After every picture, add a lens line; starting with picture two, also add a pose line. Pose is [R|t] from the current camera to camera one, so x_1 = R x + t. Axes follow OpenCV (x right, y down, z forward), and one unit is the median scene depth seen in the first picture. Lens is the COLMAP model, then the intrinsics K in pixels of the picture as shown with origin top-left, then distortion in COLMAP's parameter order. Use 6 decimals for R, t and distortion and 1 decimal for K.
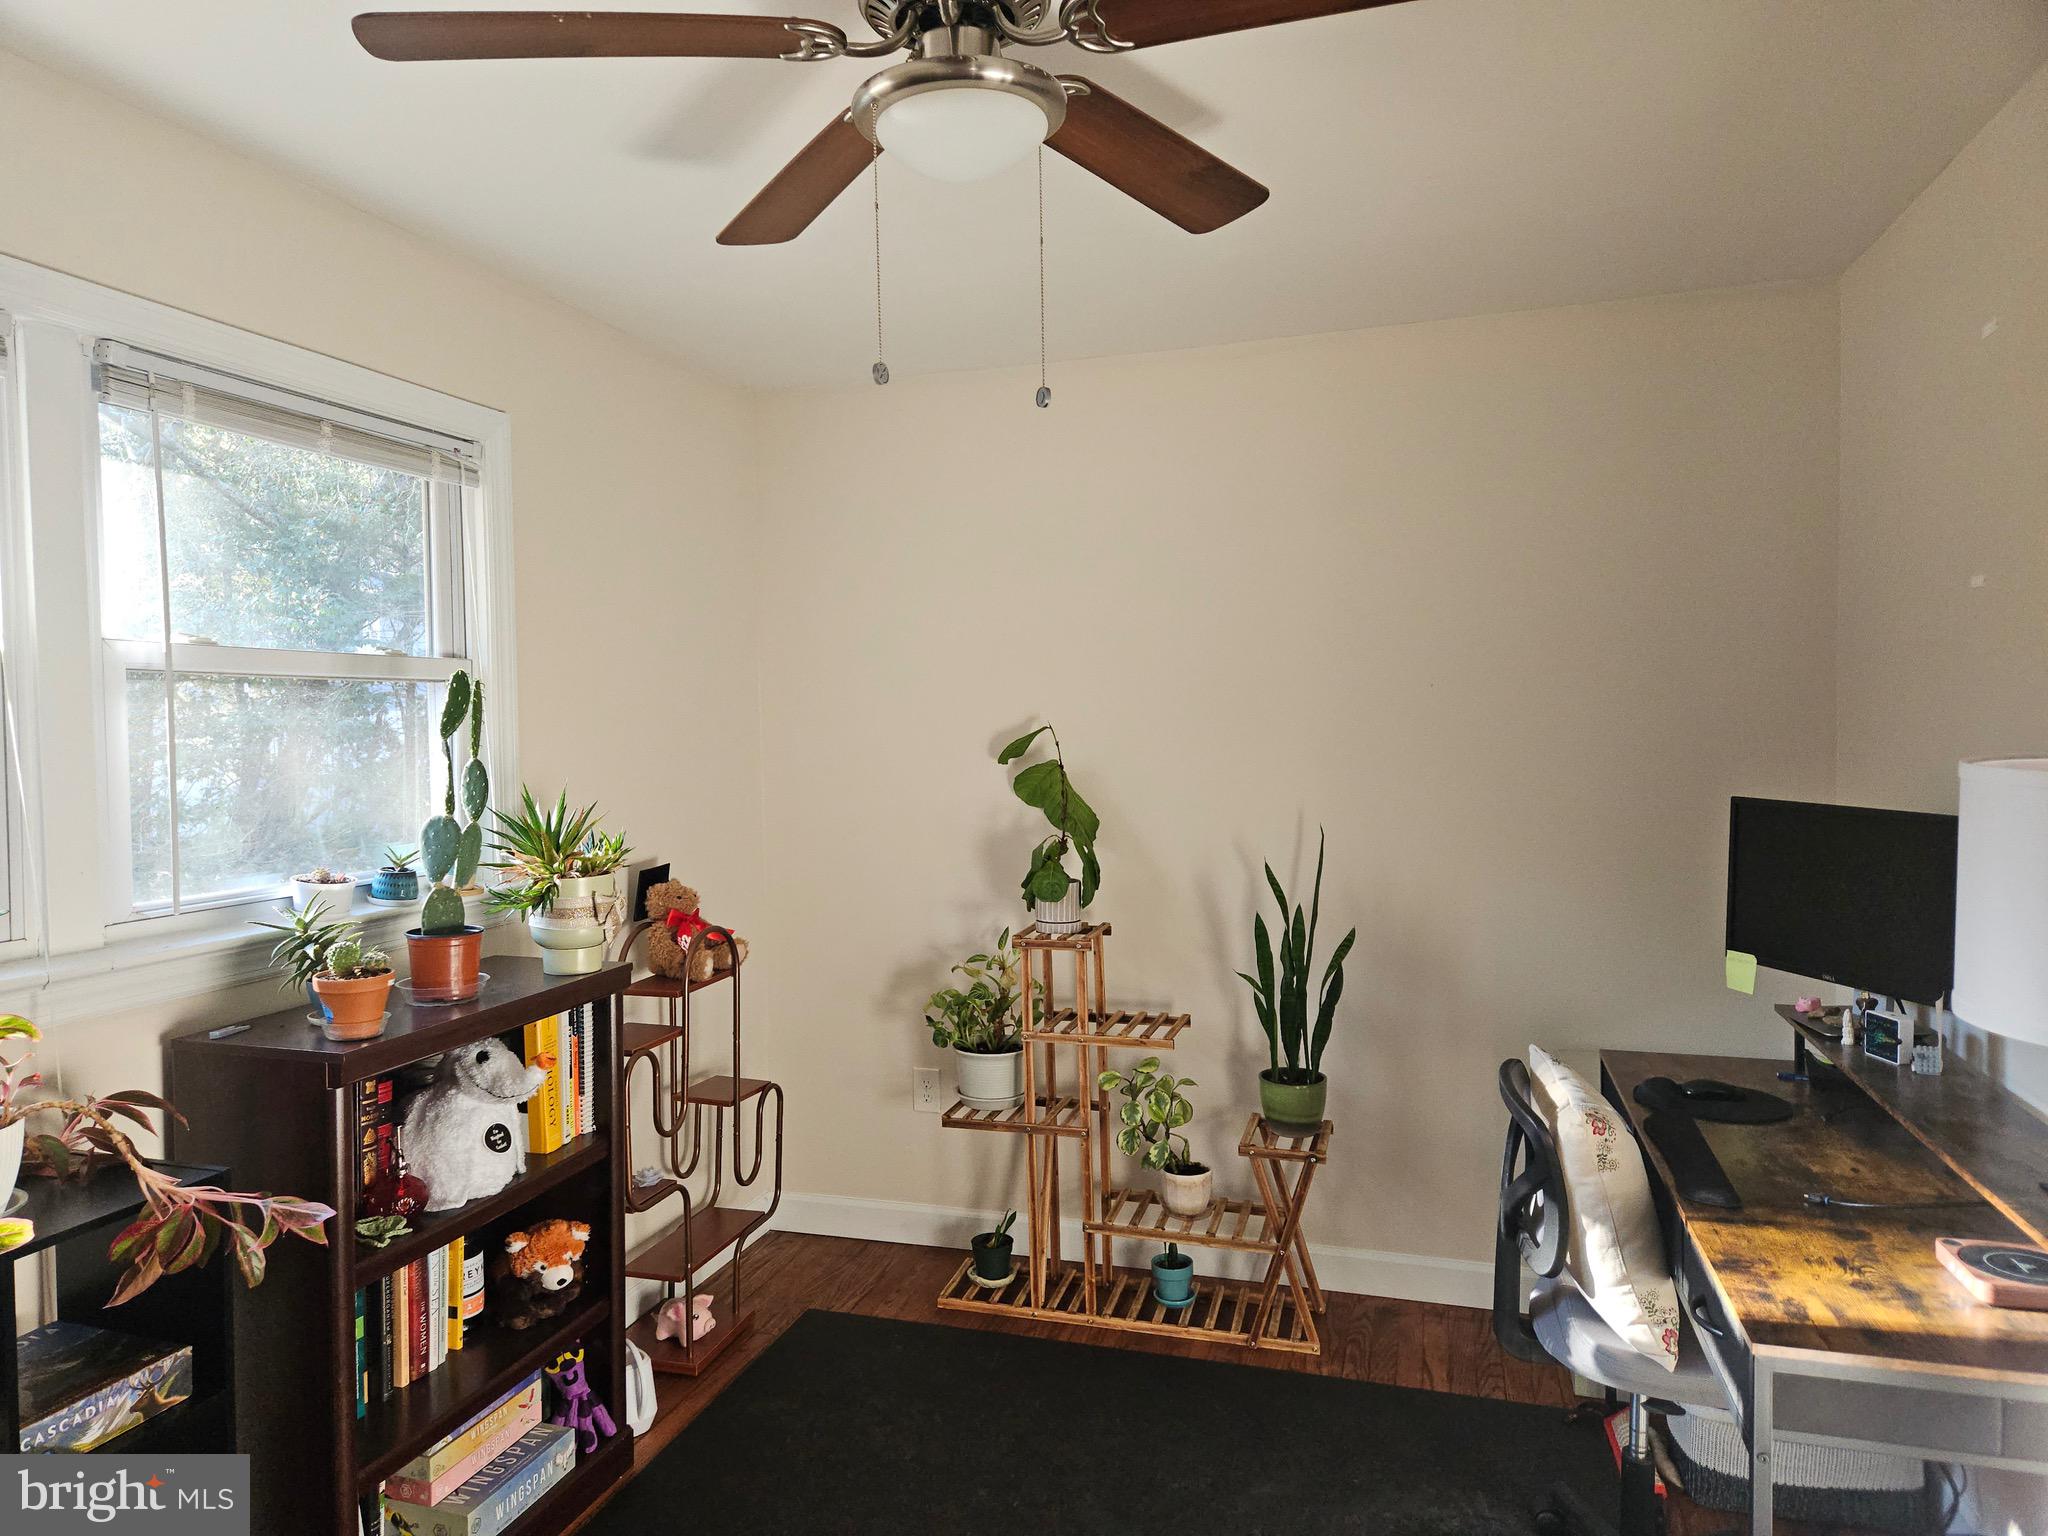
lens RADIAL K [[1359.1, 0, 1032.7], [0, 1359.1, 772.7], [0, 0, 1]] dist [0.080165, -0.062798]
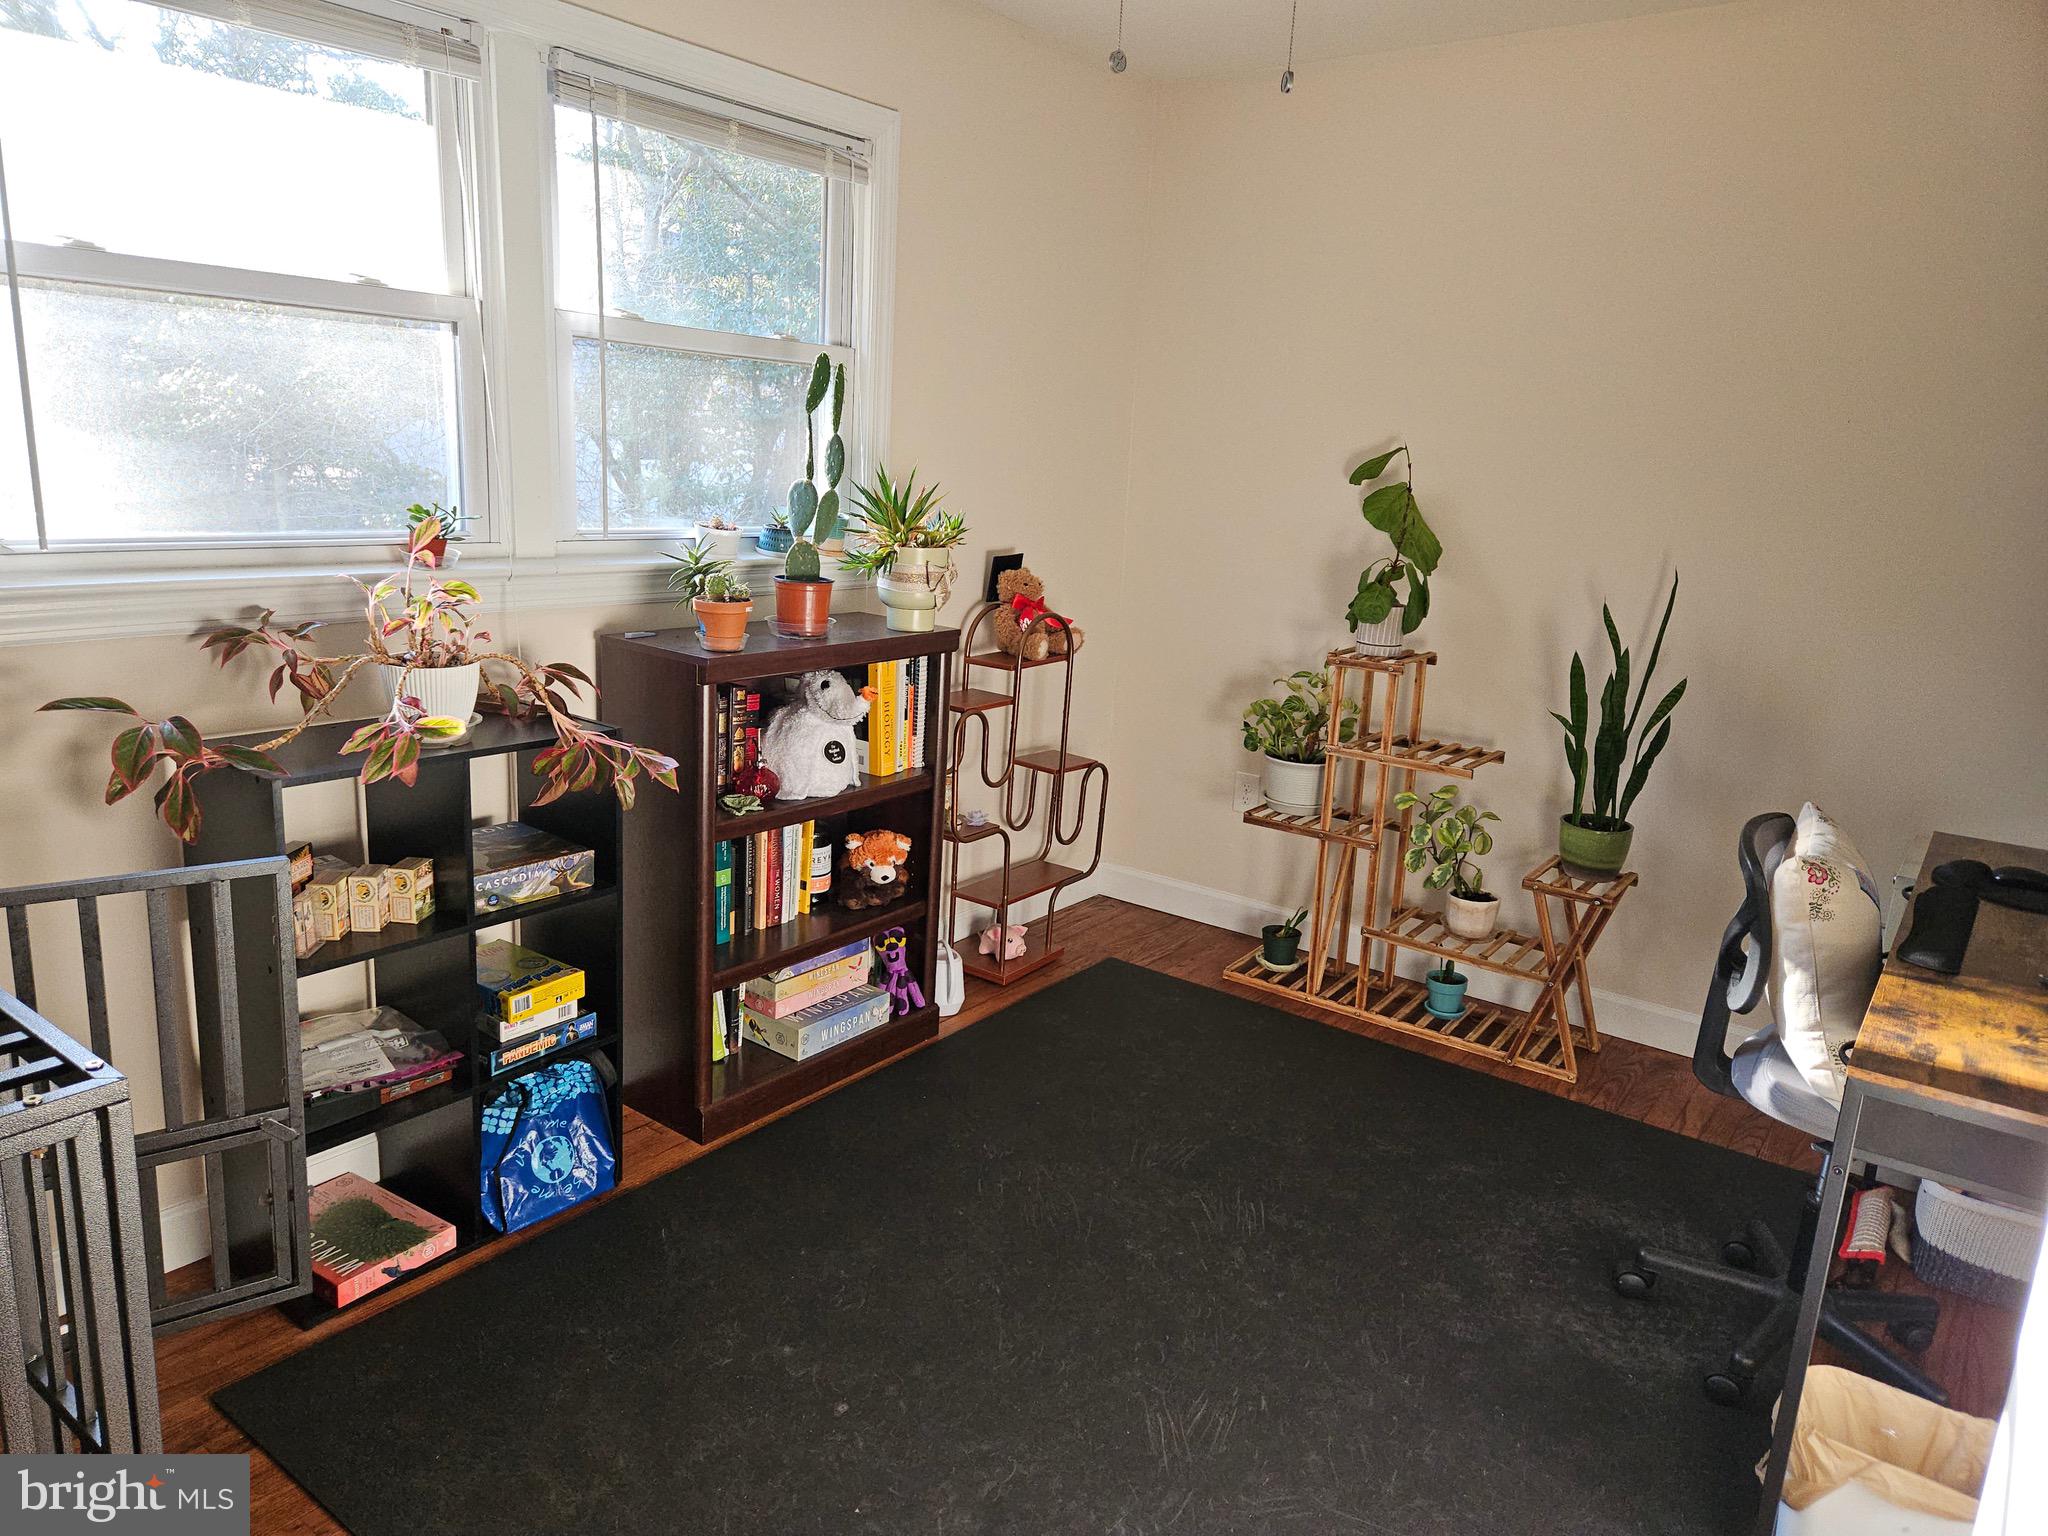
lens RADIAL K [[1359.1, 0, 1023.8], [0, 1359.1, 762.1], [0, 0, 1]] dist [0.080165, -0.062798]
pose [[0.941272, 0.135029, -0.309474, 0.131115], [-0.075746, 0.977638, 0.196179, 0.021035], [0.329044, -0.161216, 0.930451, -0.064842]]
